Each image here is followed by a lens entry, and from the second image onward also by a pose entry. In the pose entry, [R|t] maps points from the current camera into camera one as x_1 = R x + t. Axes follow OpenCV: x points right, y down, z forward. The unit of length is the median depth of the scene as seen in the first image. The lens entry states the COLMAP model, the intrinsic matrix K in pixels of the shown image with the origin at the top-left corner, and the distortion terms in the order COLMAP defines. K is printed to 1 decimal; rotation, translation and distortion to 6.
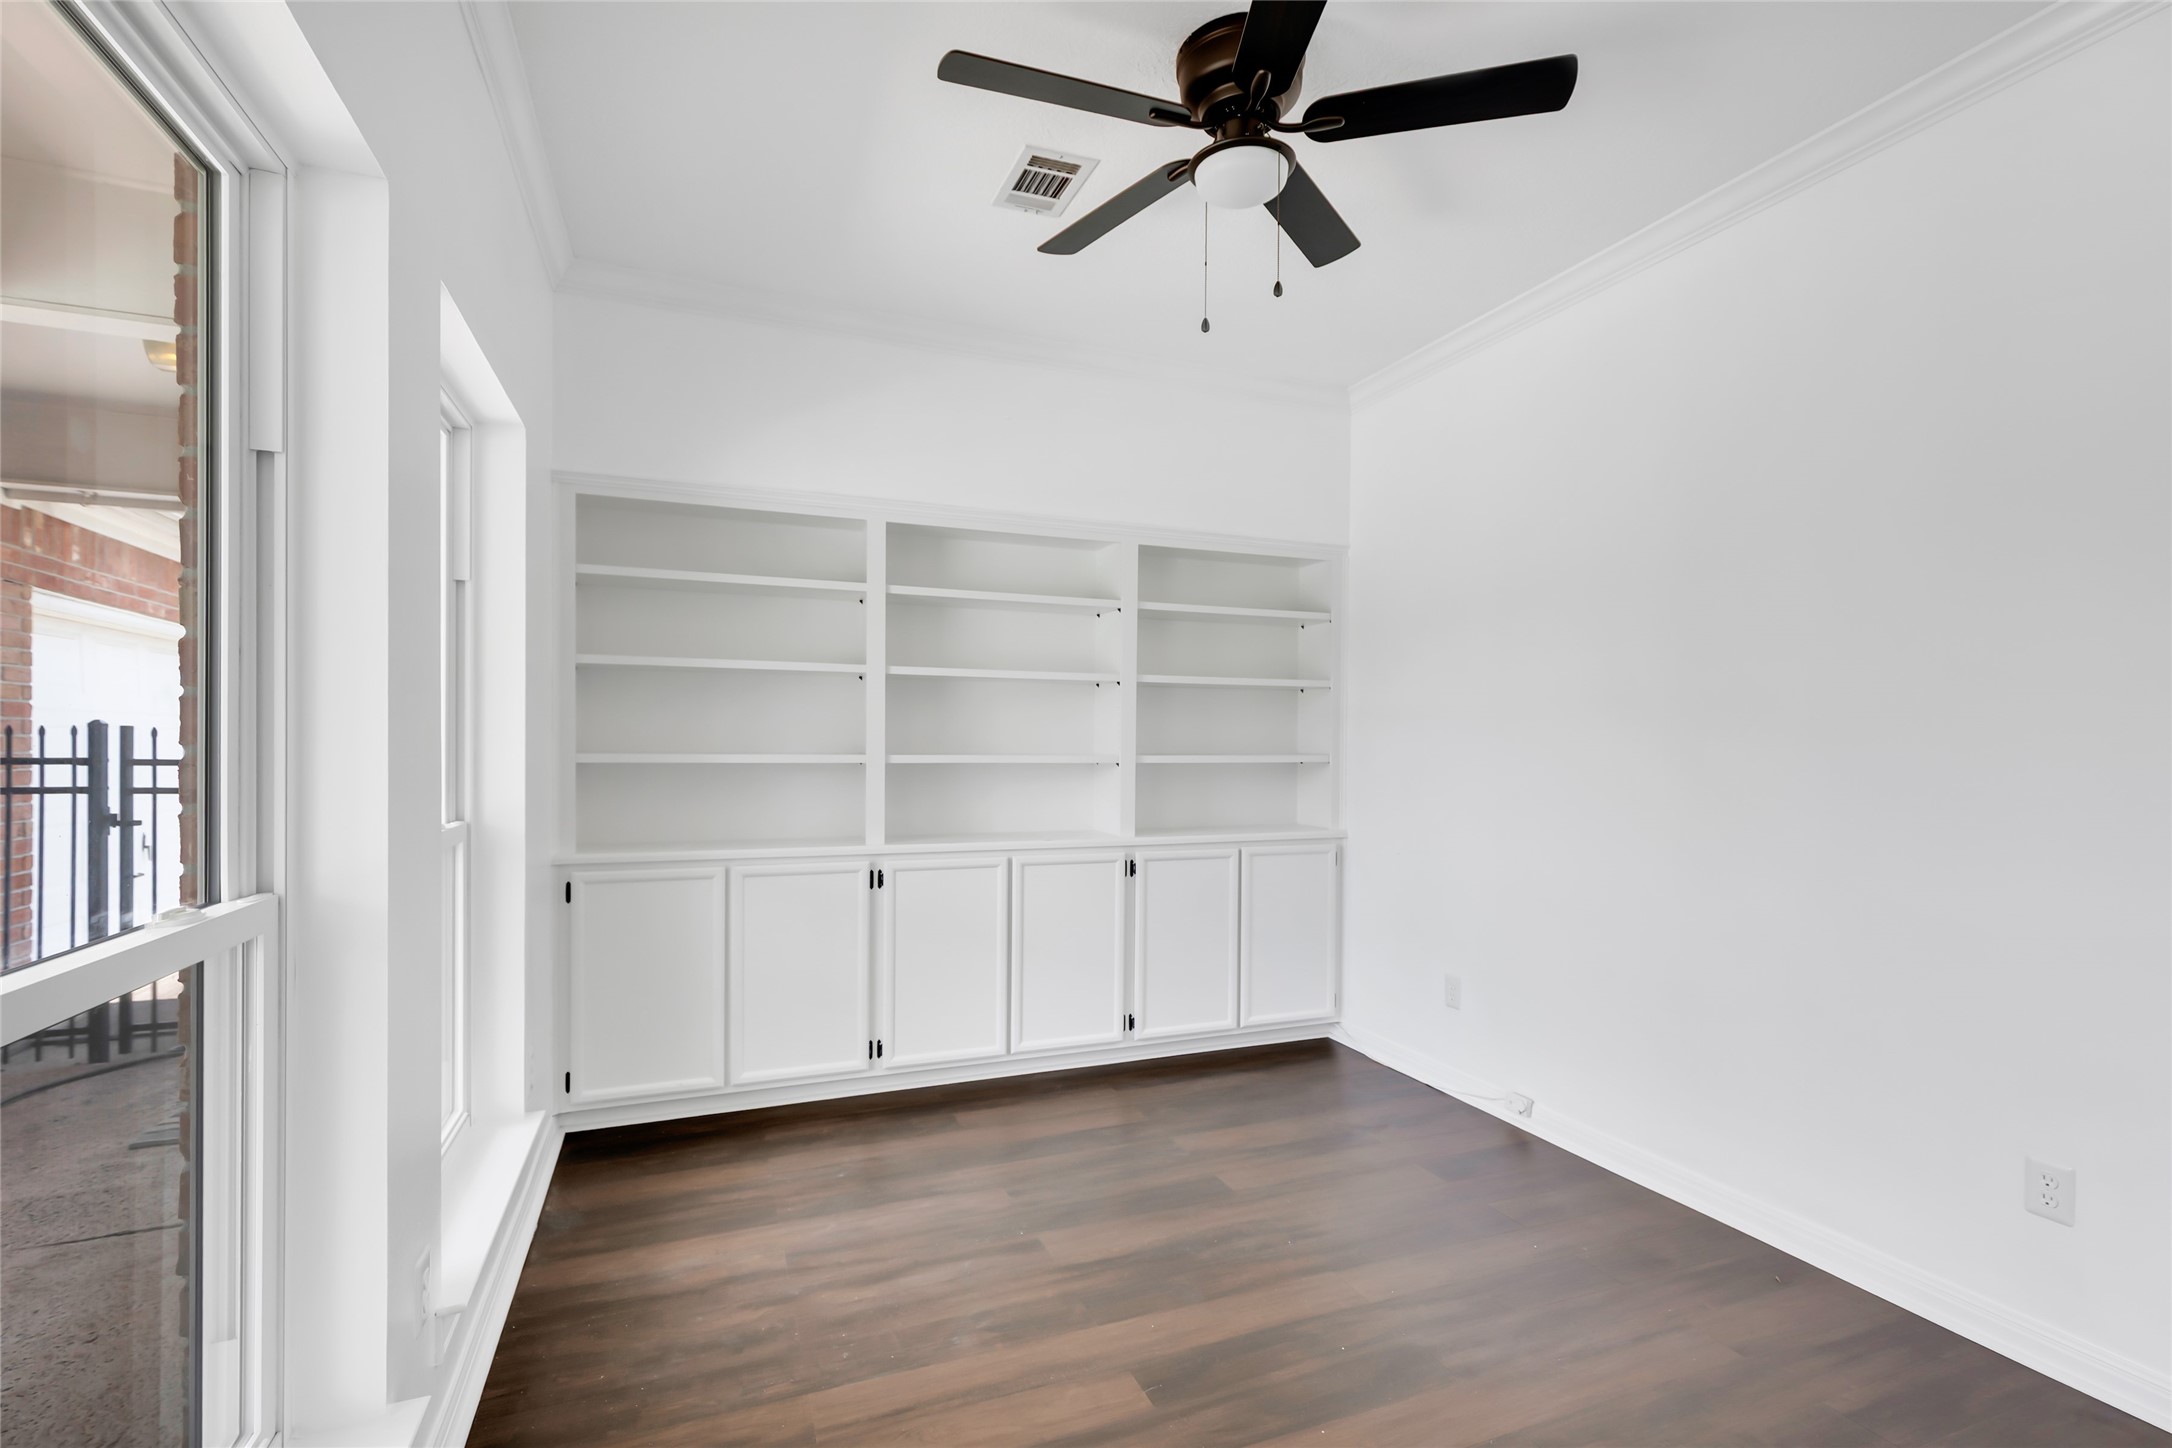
lens RADIAL K [[1000.4, 0, 1085.7], [0, 1000.4, 729.7], [0, 0, 1]] dist [-0.001073, -0.000039]
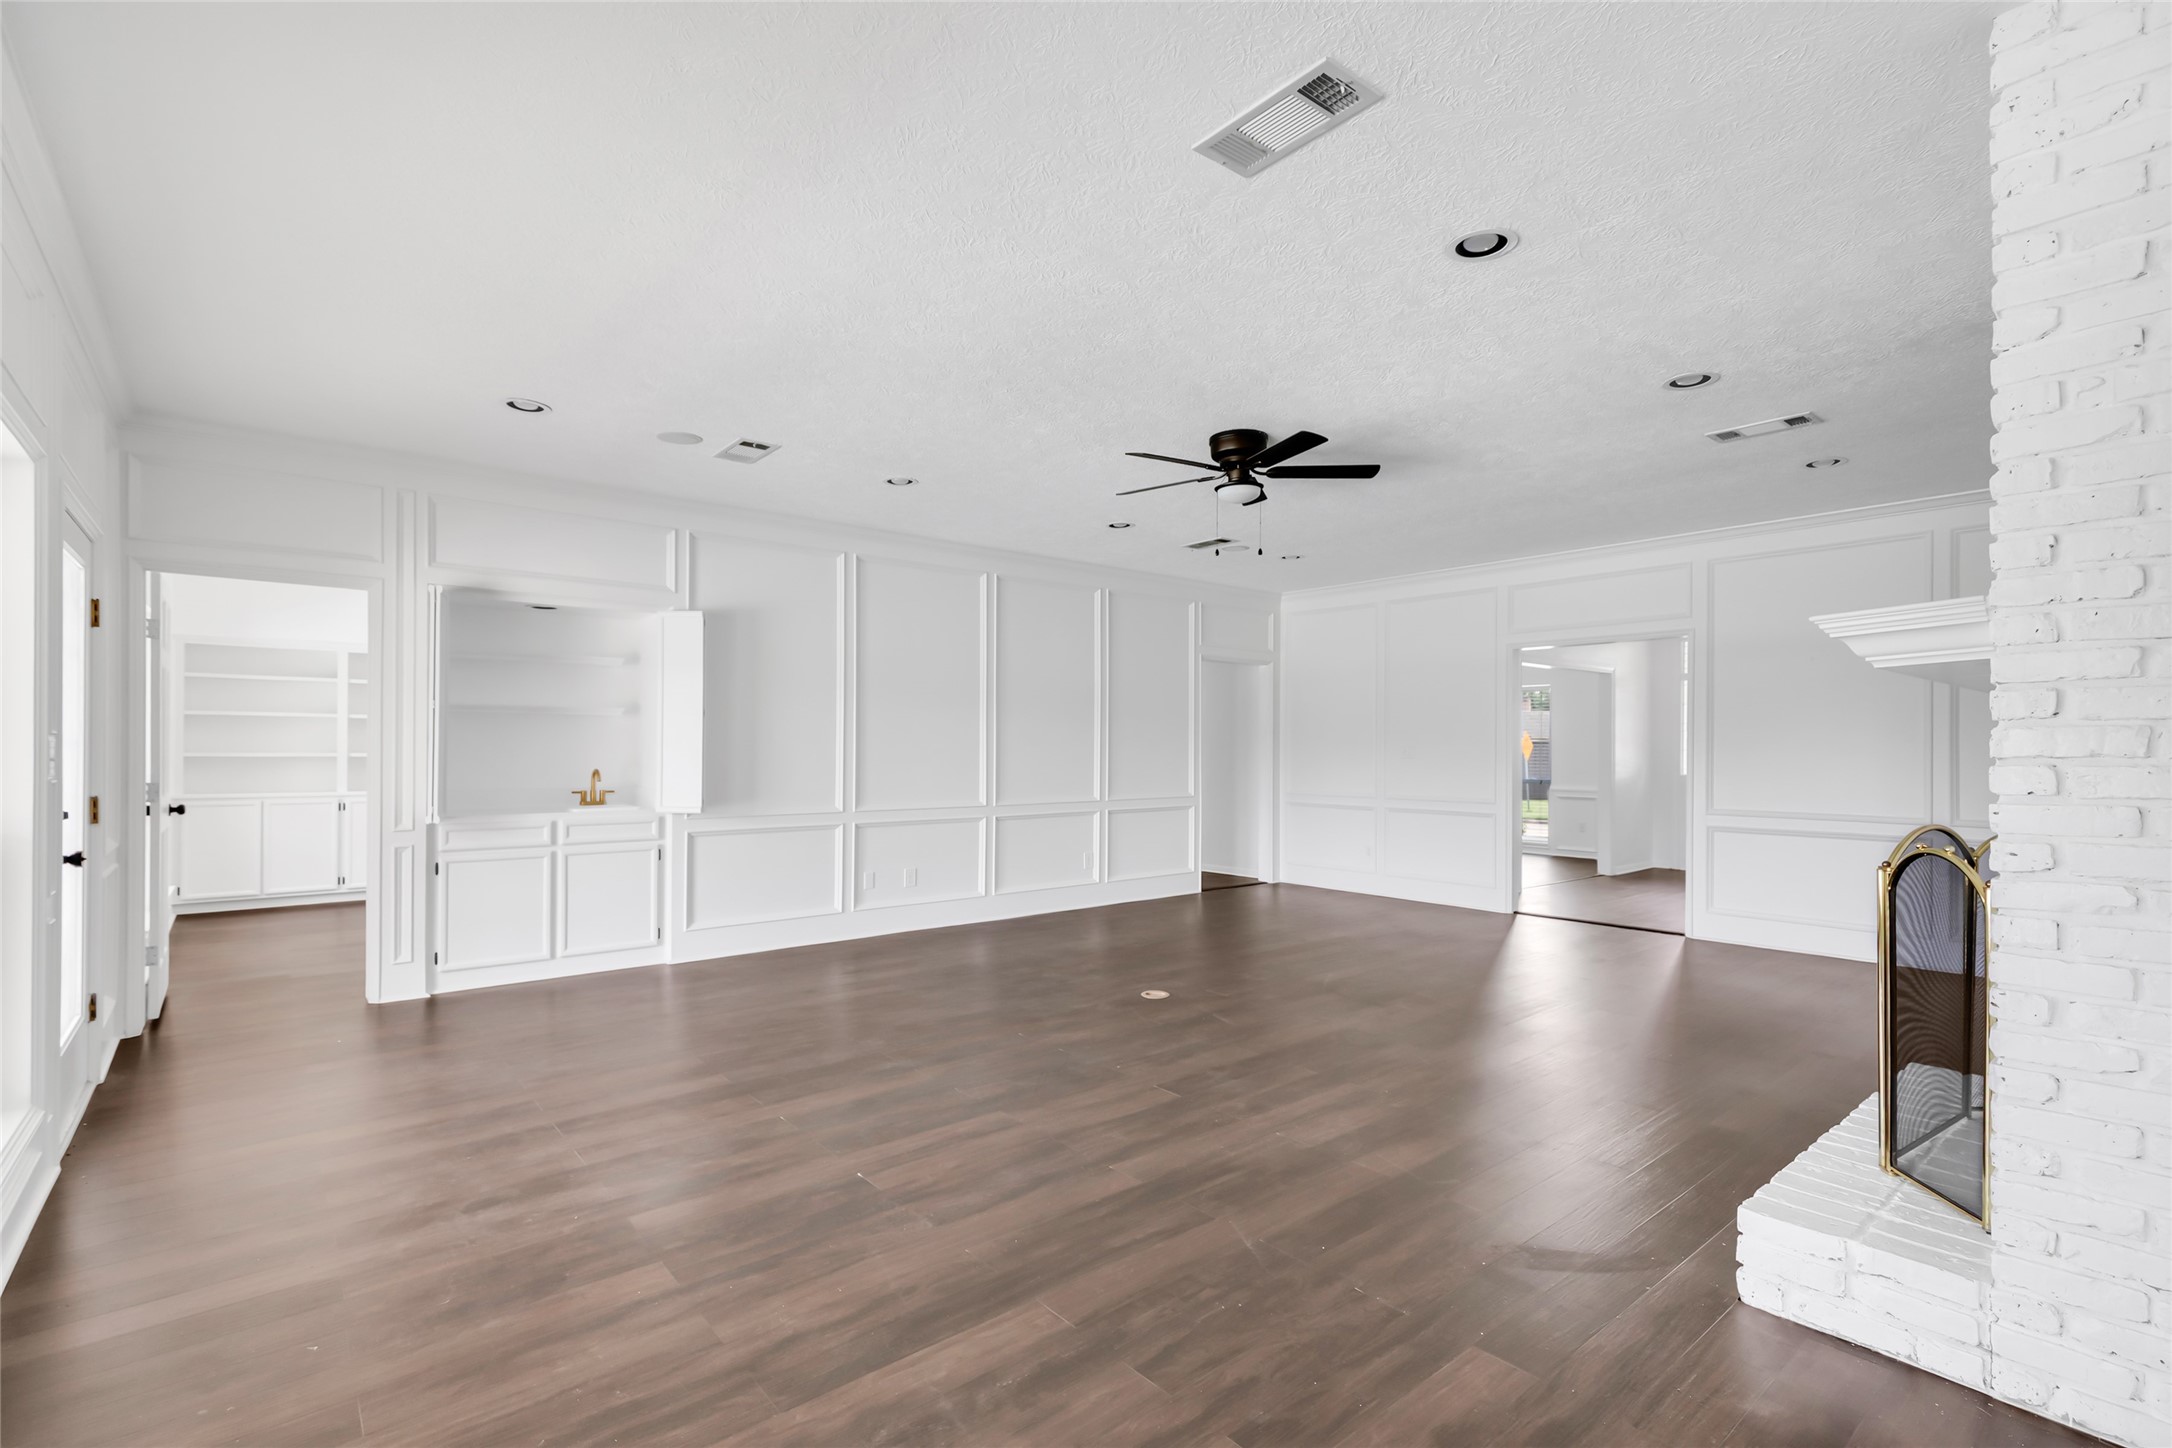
lens RADIAL K [[1000.4, 0, 1102.9], [0, 1000.4, 740.5], [0, 0, 1]] dist [-0.001073, -0.000039]
pose [[0.934766, 0.003788, 0.355243, 0.611266], [-0.003964, 0.999992, -0.000234, -0.010449], [-0.355241, -0.001189, 0.934774, -1.777122]]
